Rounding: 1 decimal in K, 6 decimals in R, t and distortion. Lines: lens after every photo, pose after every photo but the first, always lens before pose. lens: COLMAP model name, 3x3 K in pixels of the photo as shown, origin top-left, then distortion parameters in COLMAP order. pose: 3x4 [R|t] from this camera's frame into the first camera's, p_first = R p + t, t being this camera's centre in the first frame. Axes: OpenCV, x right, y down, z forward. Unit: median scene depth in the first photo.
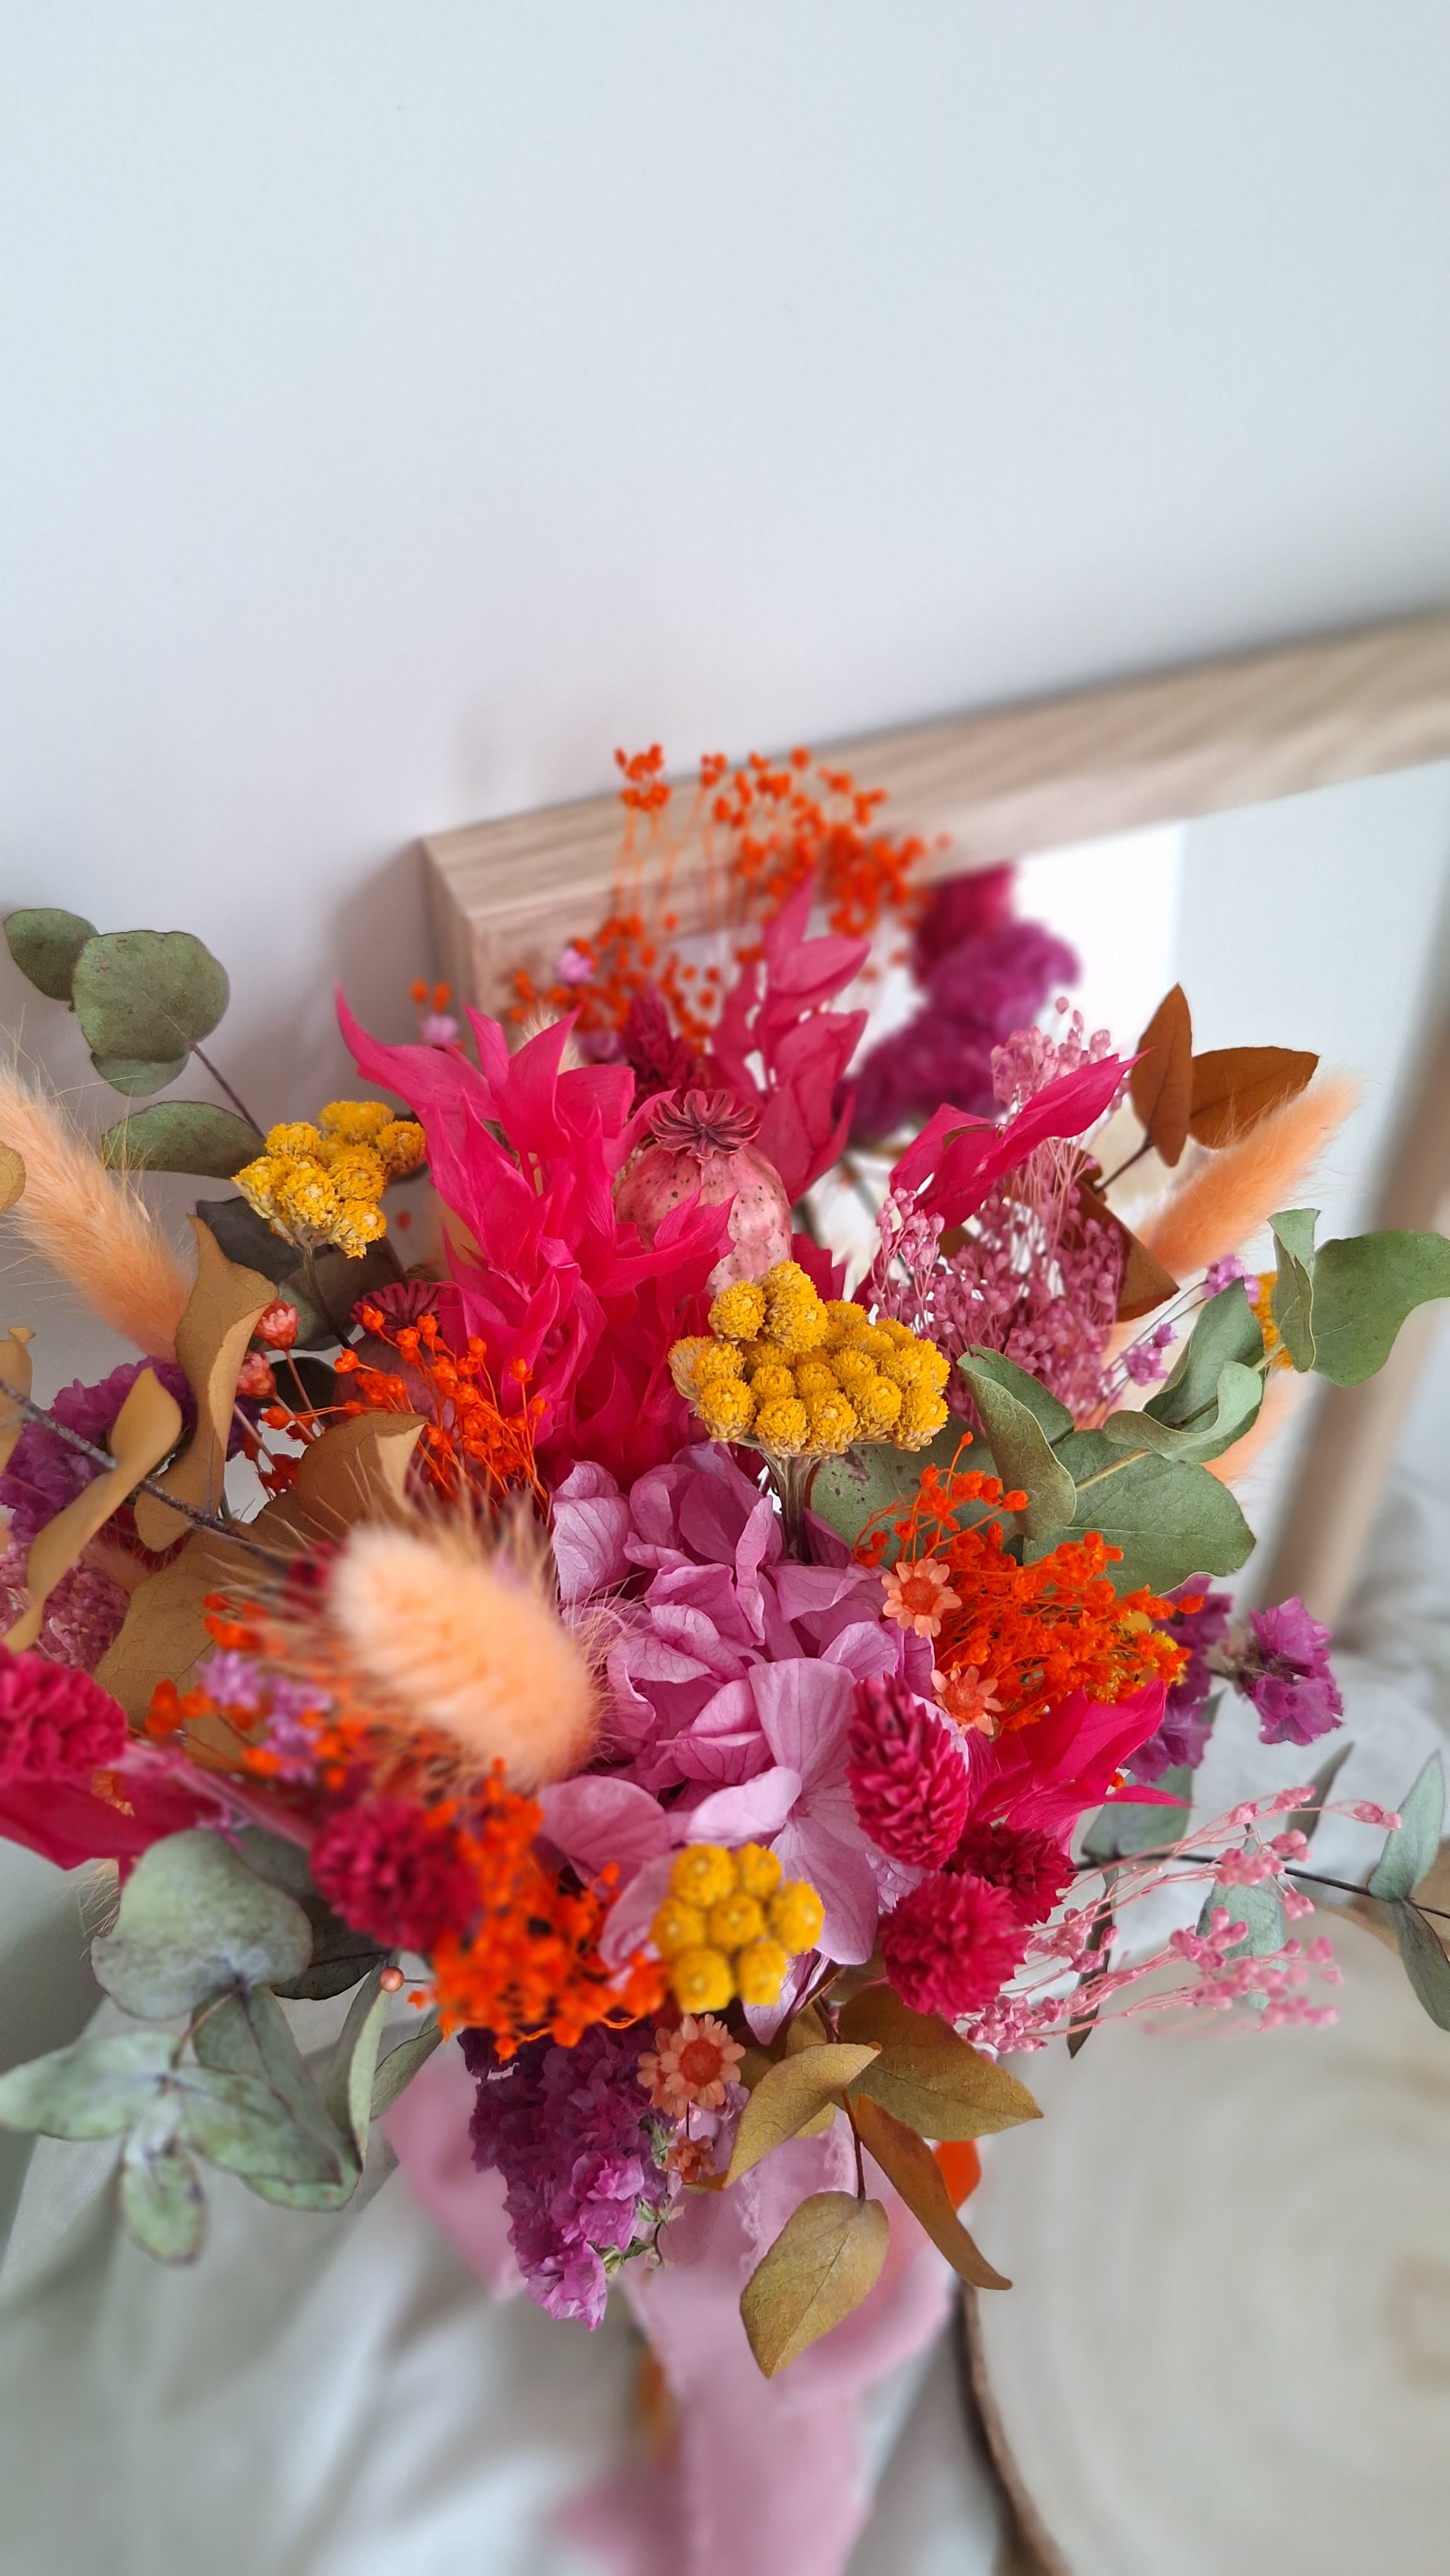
lens RADIAL K [[1851.2, 0, 746.1], [0, 1851.2, 1287.7], [0, 0, 1]] dist [0.016092, -0.069715]
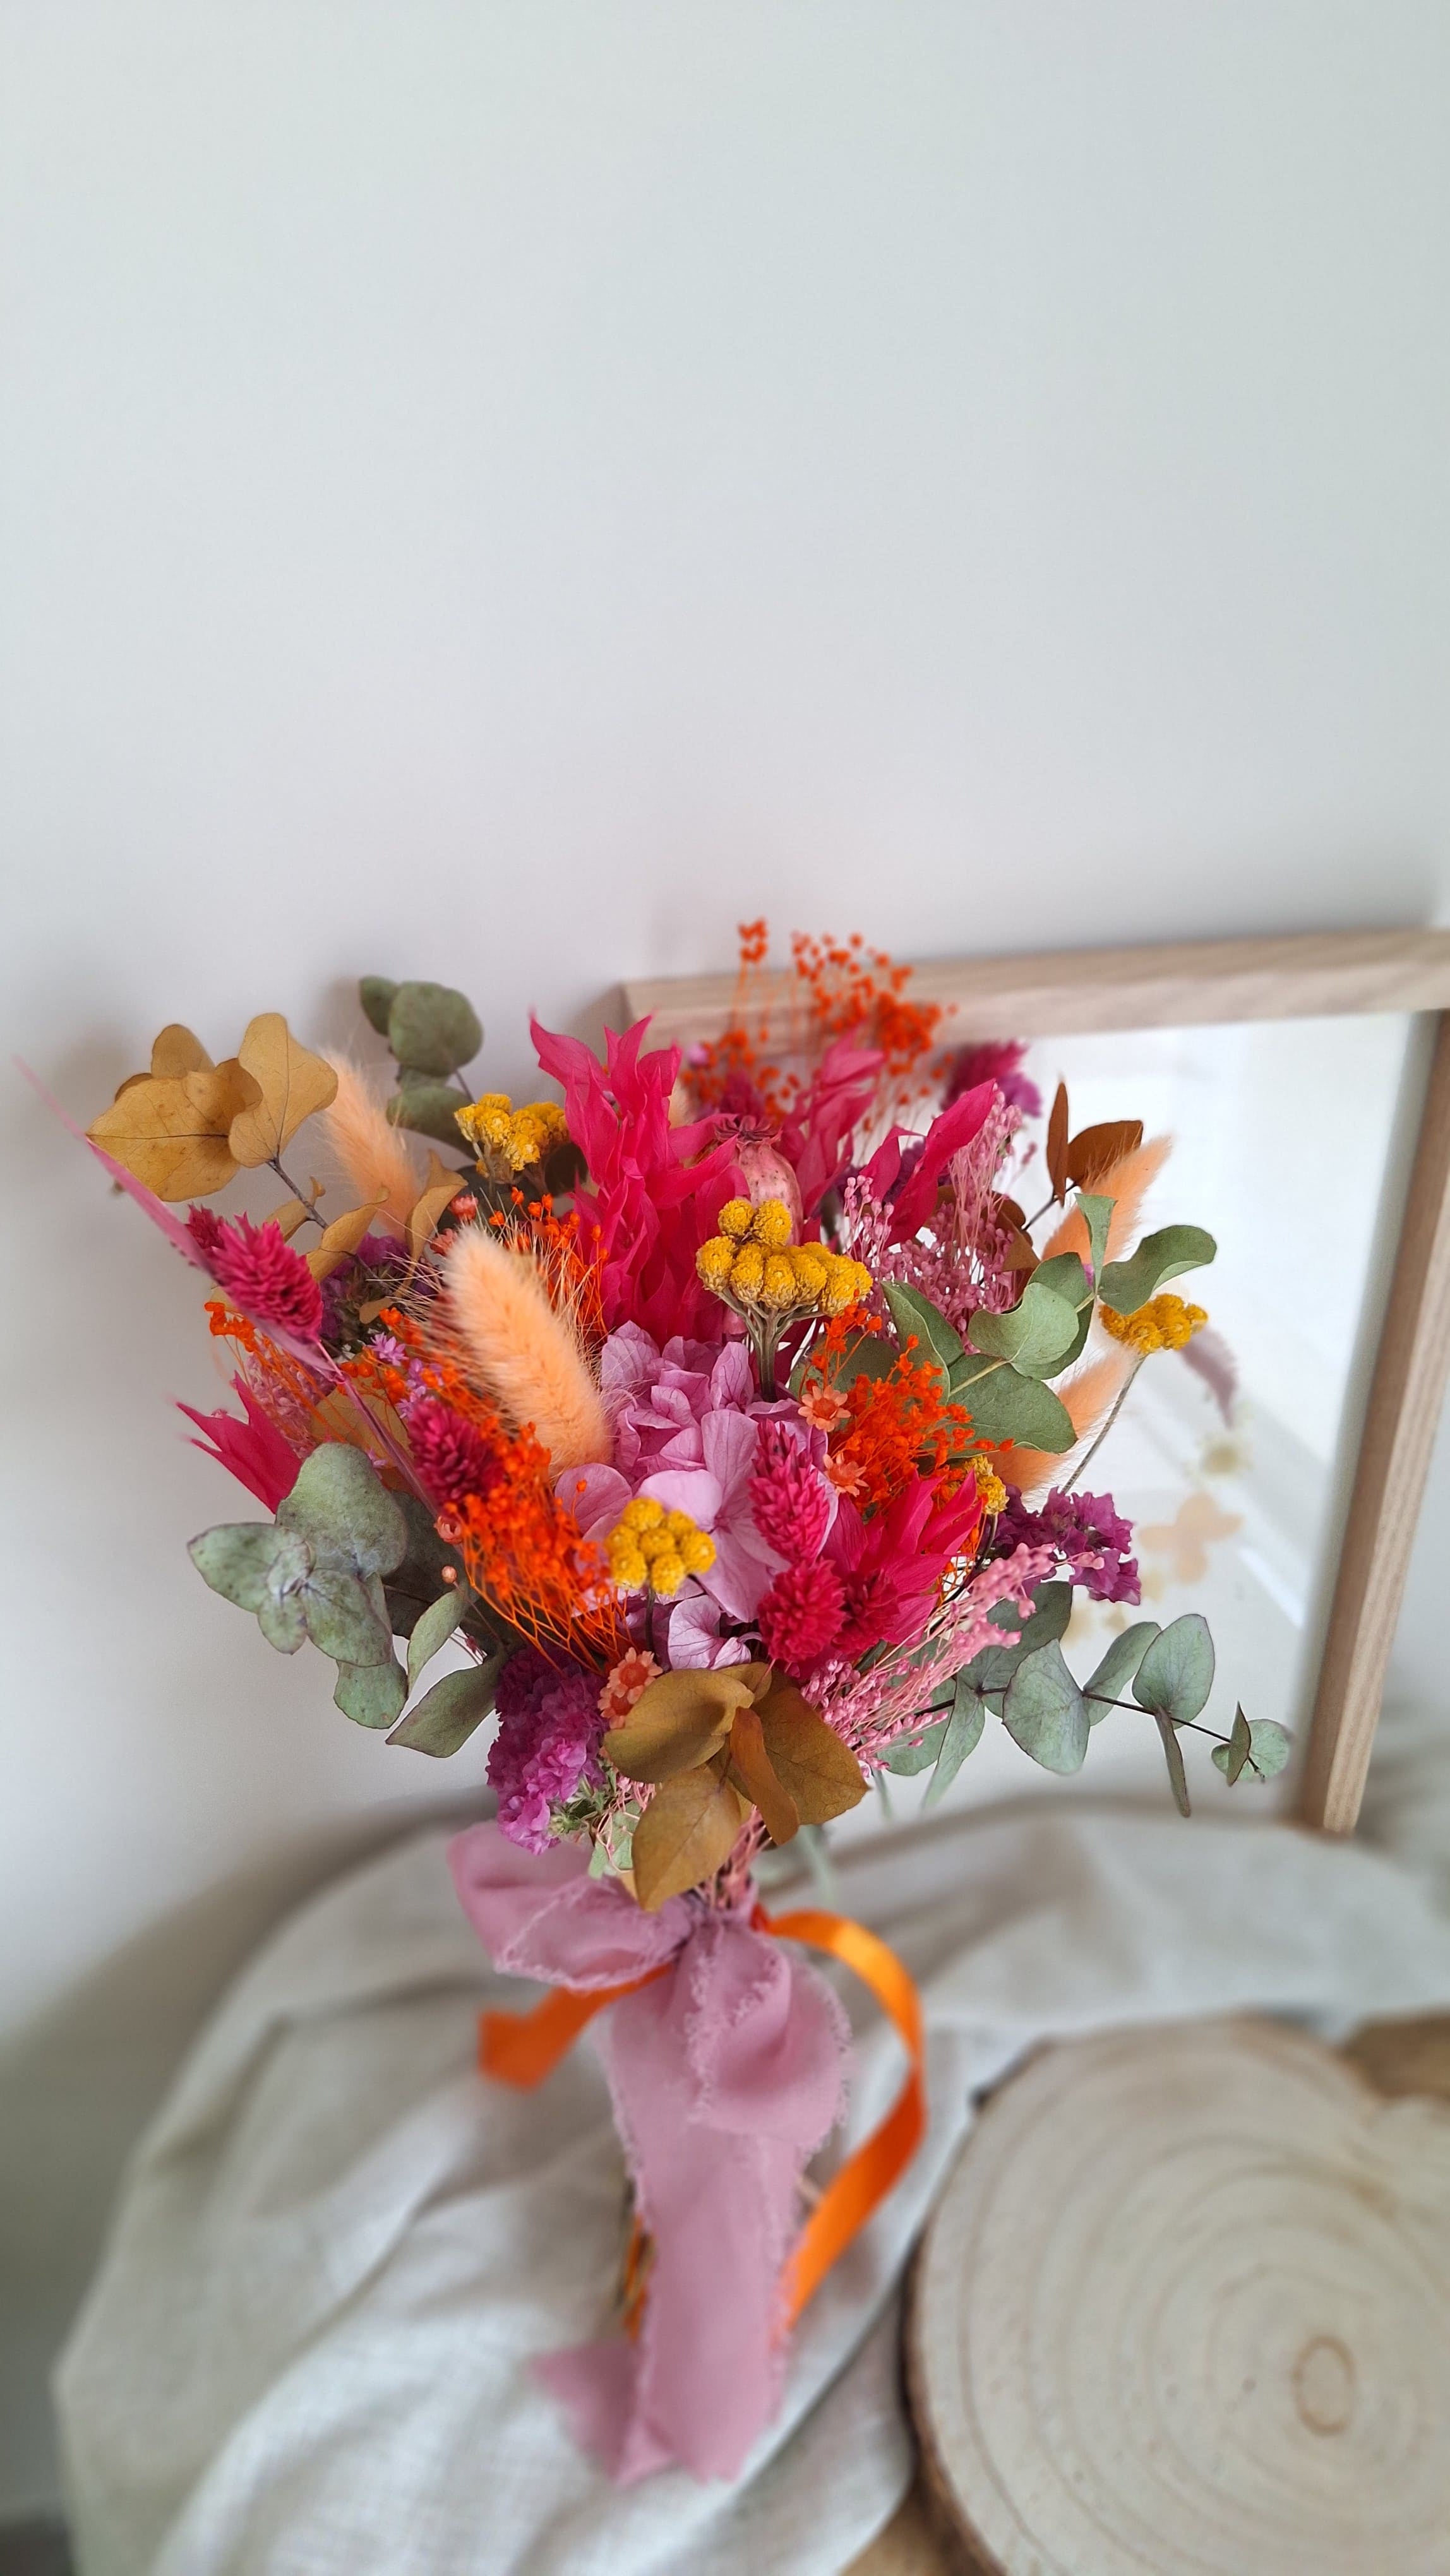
lens RADIAL K [[1851.2, 0, 746.1], [0, 1851.2, 1287.7], [0, 0, 1]] dist [0.016092, -0.069715]
pose [[0.974937, 0.104206, -0.196568, 0.291627], [-0.150935, 0.958901, -0.240265, 0.407362], [0.163452, 0.263912, 0.950597, -0.453502]]
